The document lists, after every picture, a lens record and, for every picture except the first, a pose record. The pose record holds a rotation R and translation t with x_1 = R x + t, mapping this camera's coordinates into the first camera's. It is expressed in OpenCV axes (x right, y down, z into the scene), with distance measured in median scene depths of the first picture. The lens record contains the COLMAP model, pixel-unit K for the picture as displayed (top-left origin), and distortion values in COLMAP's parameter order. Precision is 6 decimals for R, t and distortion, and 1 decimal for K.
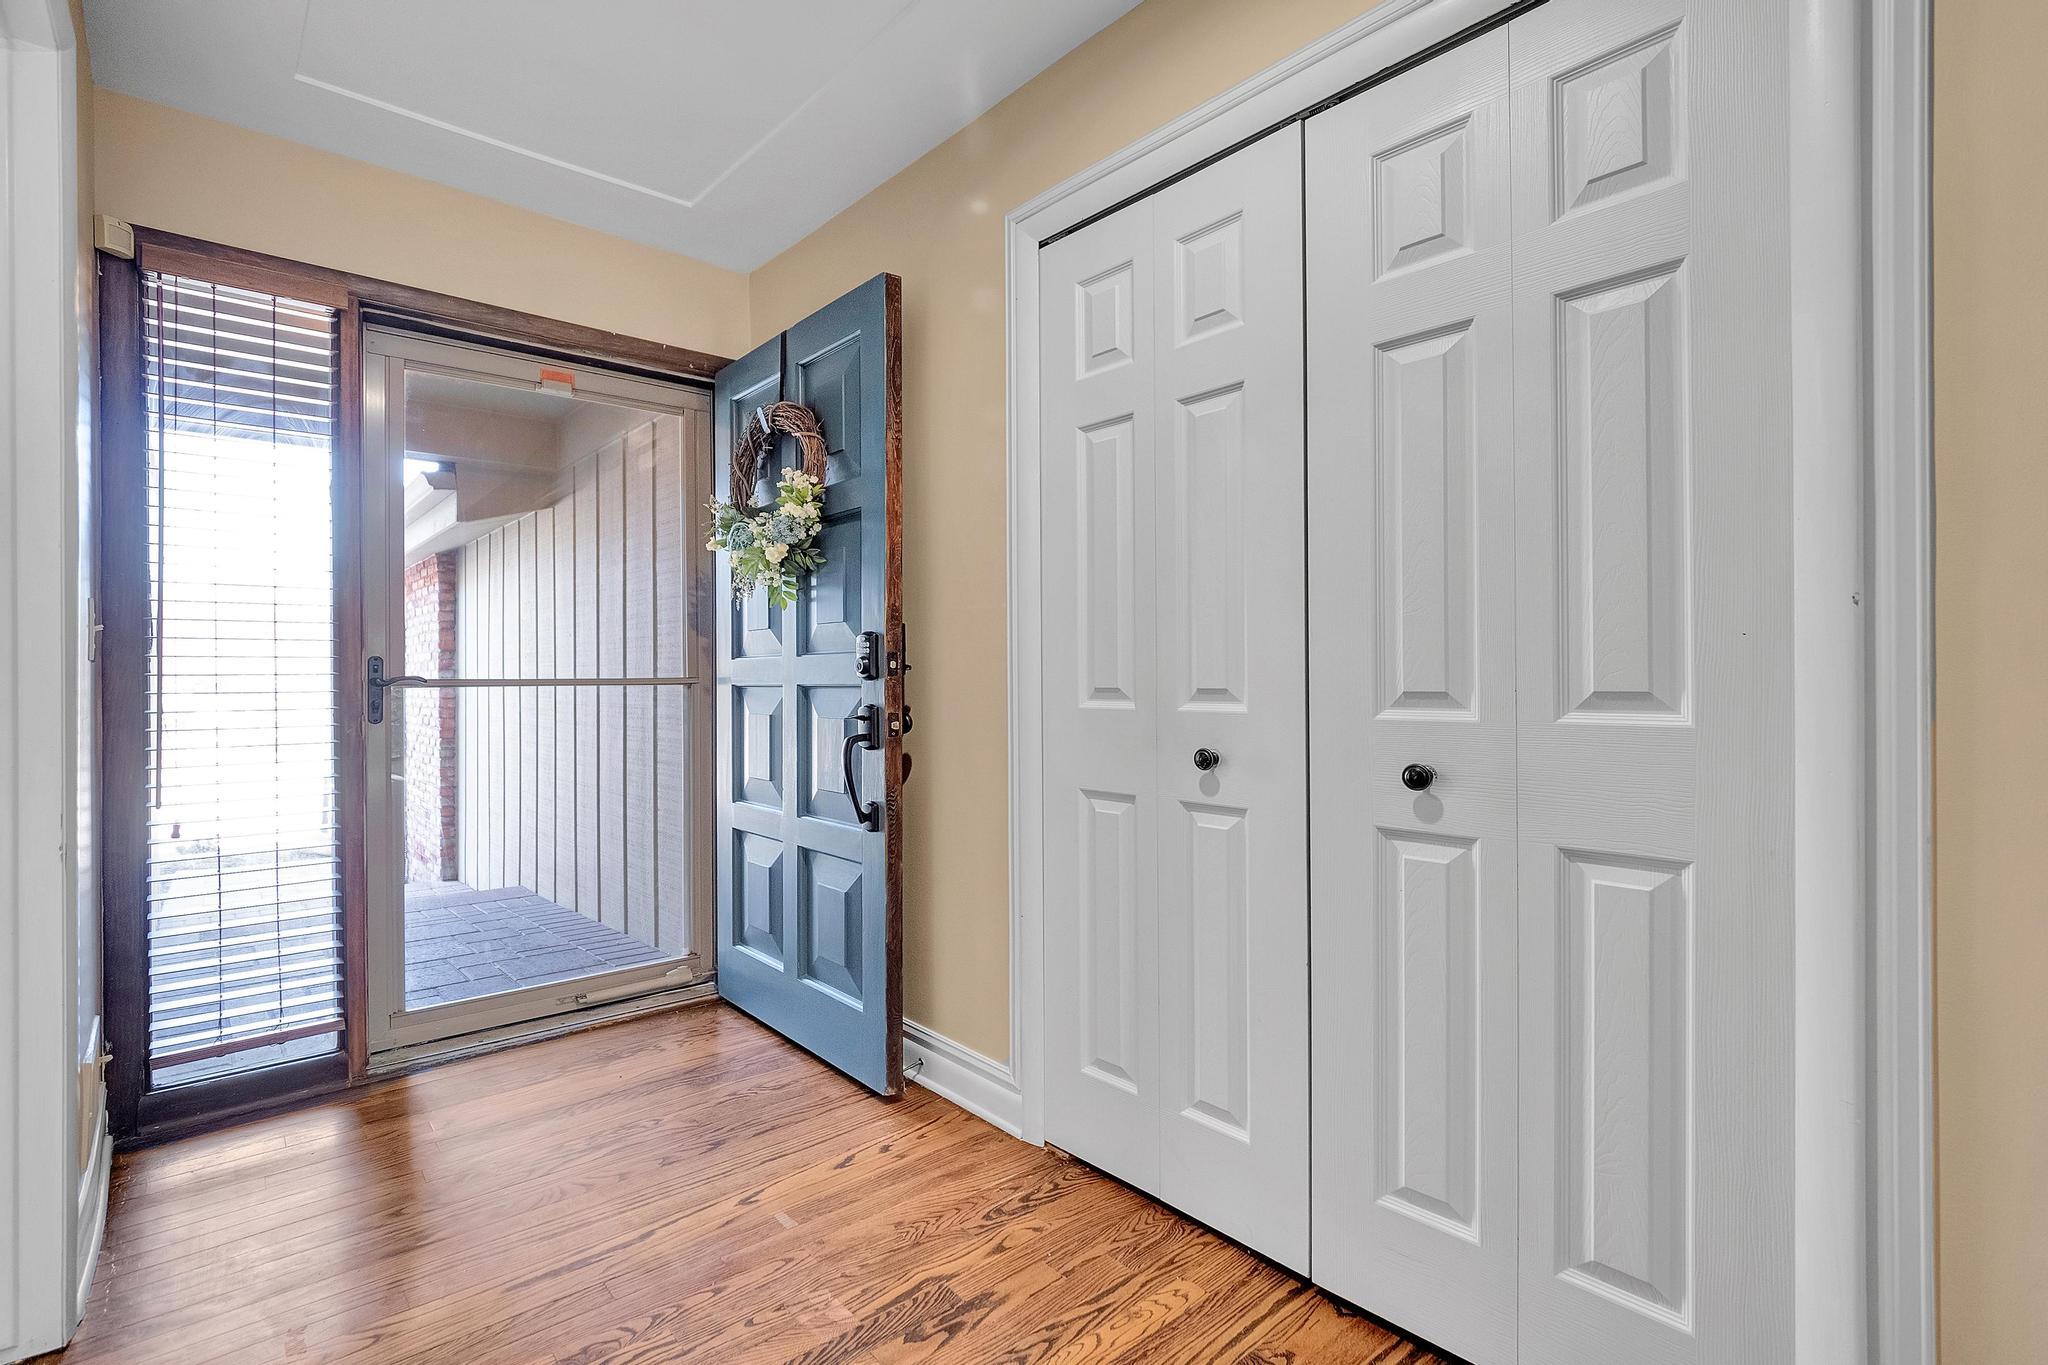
lens RADIAL K [[942.0, 0, 1031.7], [0, 942.0, 676.7], [0, 0, 1]] dist [-0.001593, -0.000163]
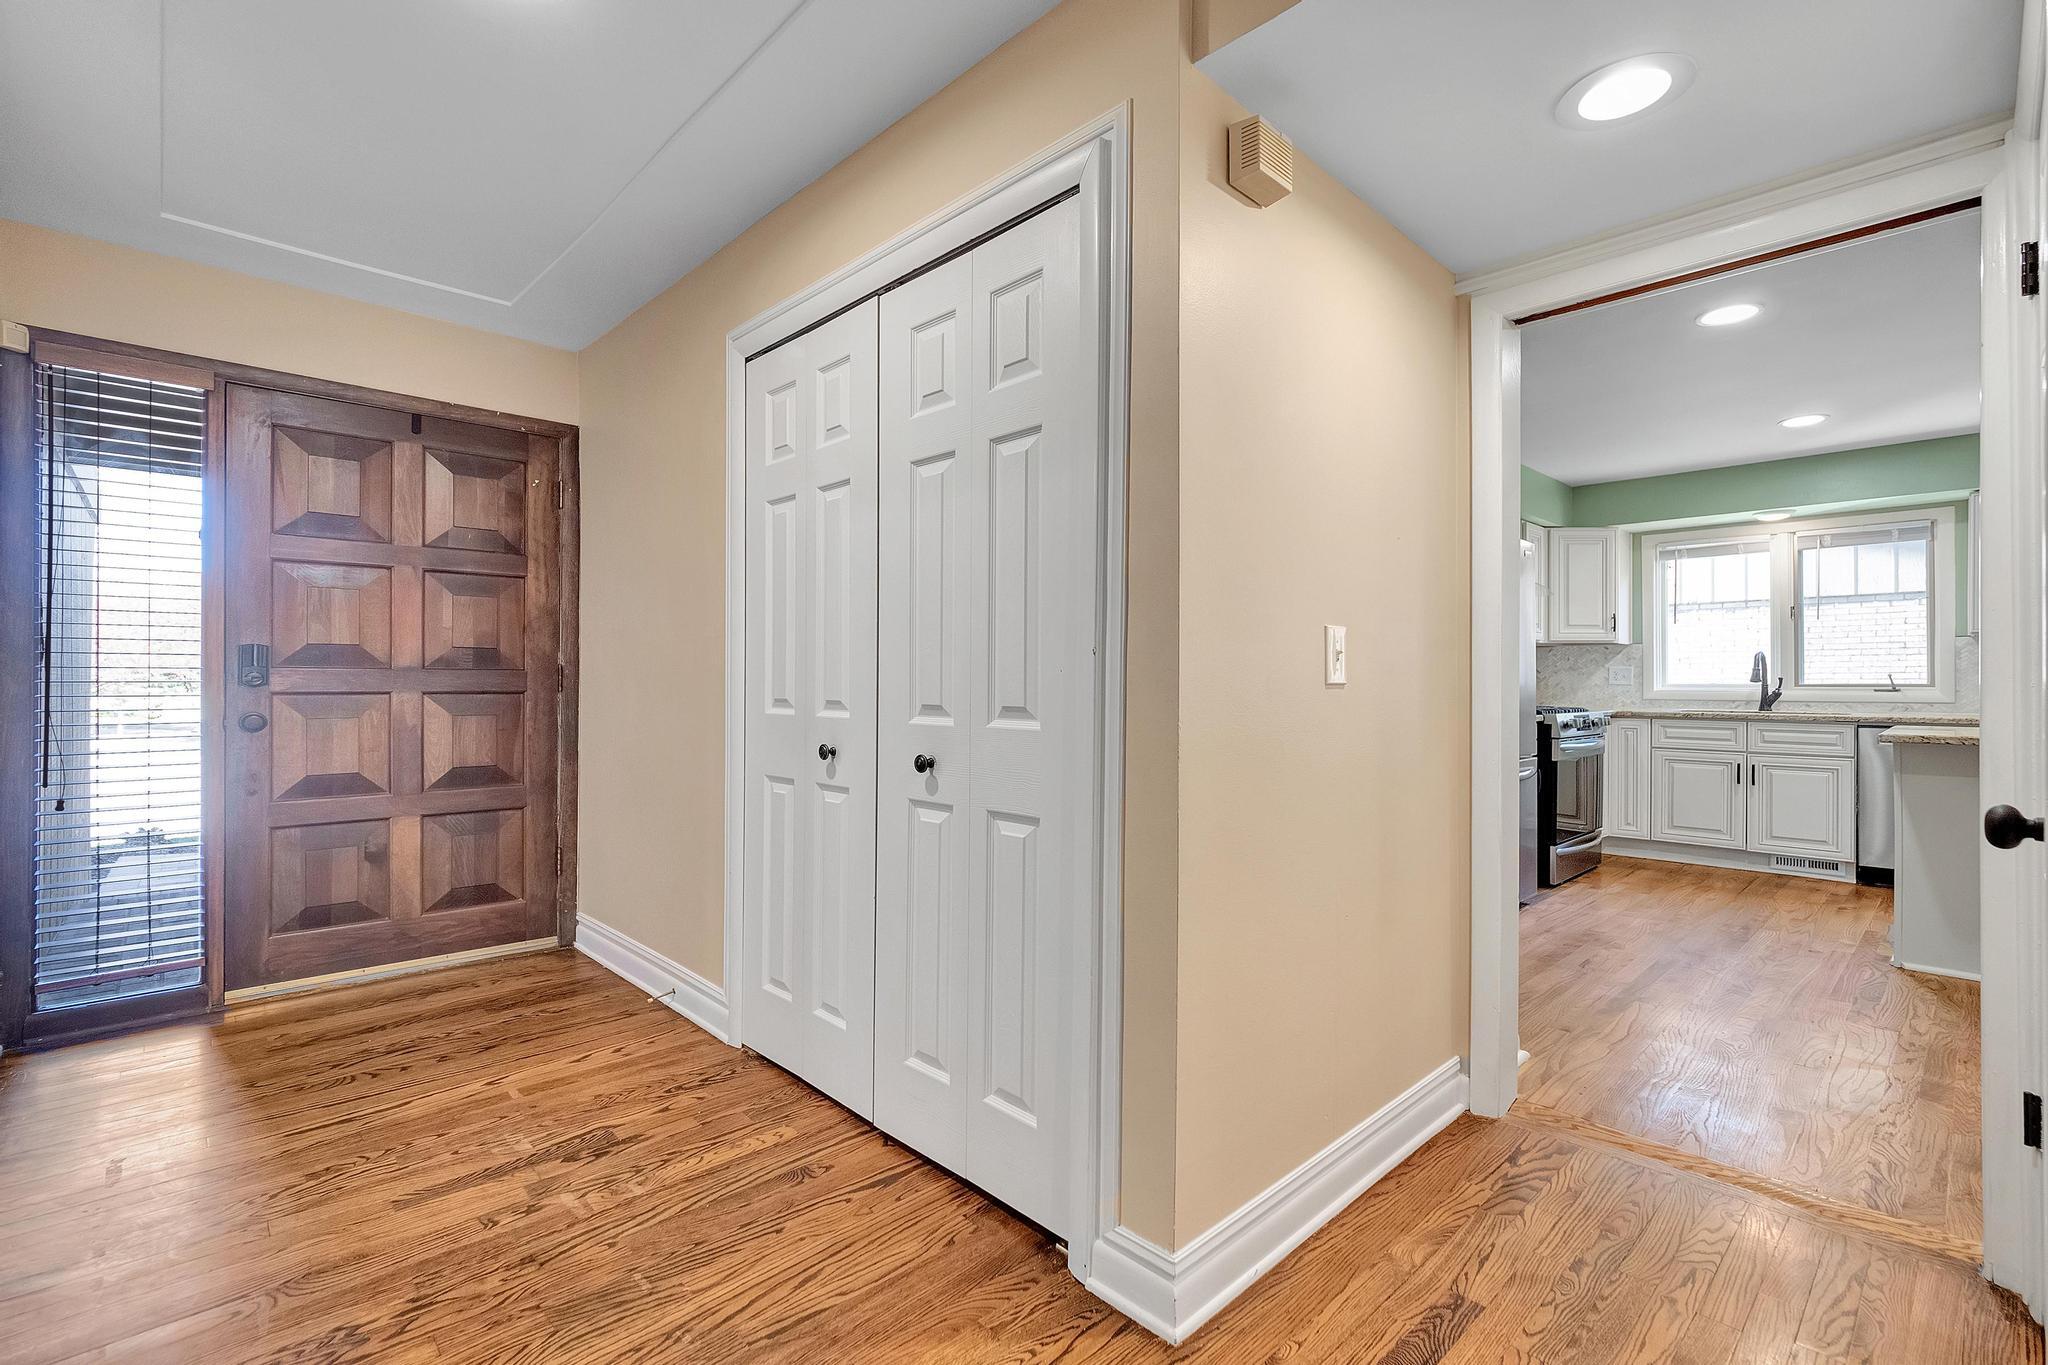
lens RADIAL K [[899.3, 0, 1026.7], [0, 899.3, 677.8], [0, 0, 1]] dist [0.002747, -0.000433]
pose [[0.999387, 0.009623, 0.033671, 0.416217], [-0.009500, 0.999948, -0.003817, -0.017367], [-0.033706, 0.003495, 0.999426, -0.306579]]
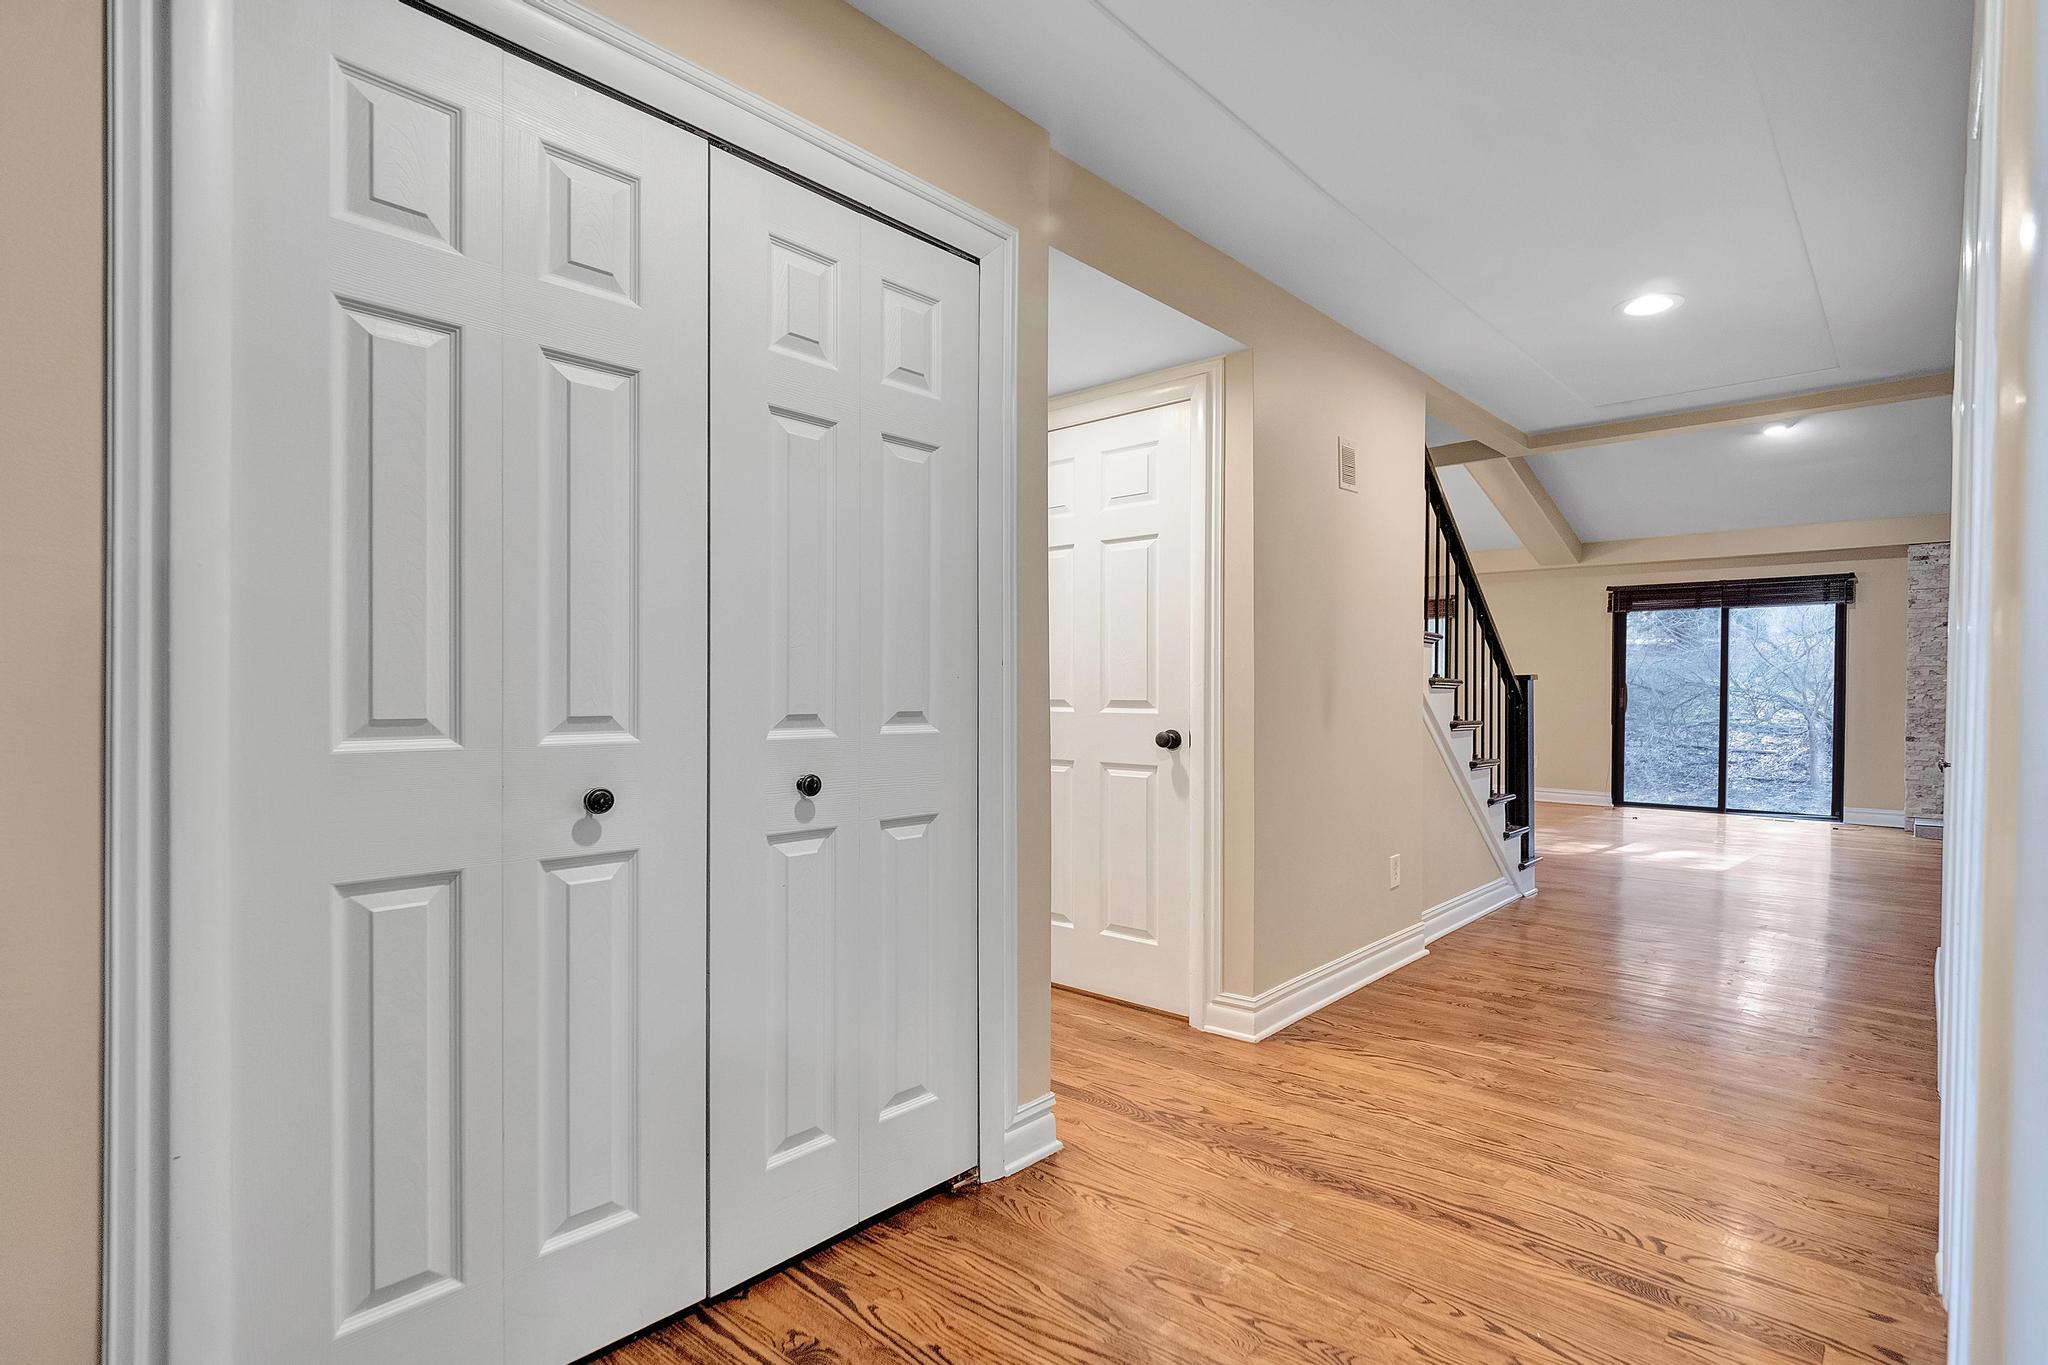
lens RADIAL K [[989.0, 0, 993.0], [0, 989.0, 702.3], [0, 0, 1]] dist [-0.012865, -0.000310]
pose [[-0.071745, -0.004807, 0.997411, -0.692280], [-0.002856, 0.999985, 0.004614, -0.004399], [-0.997419, -0.002518, -0.071757, 0.690446]]
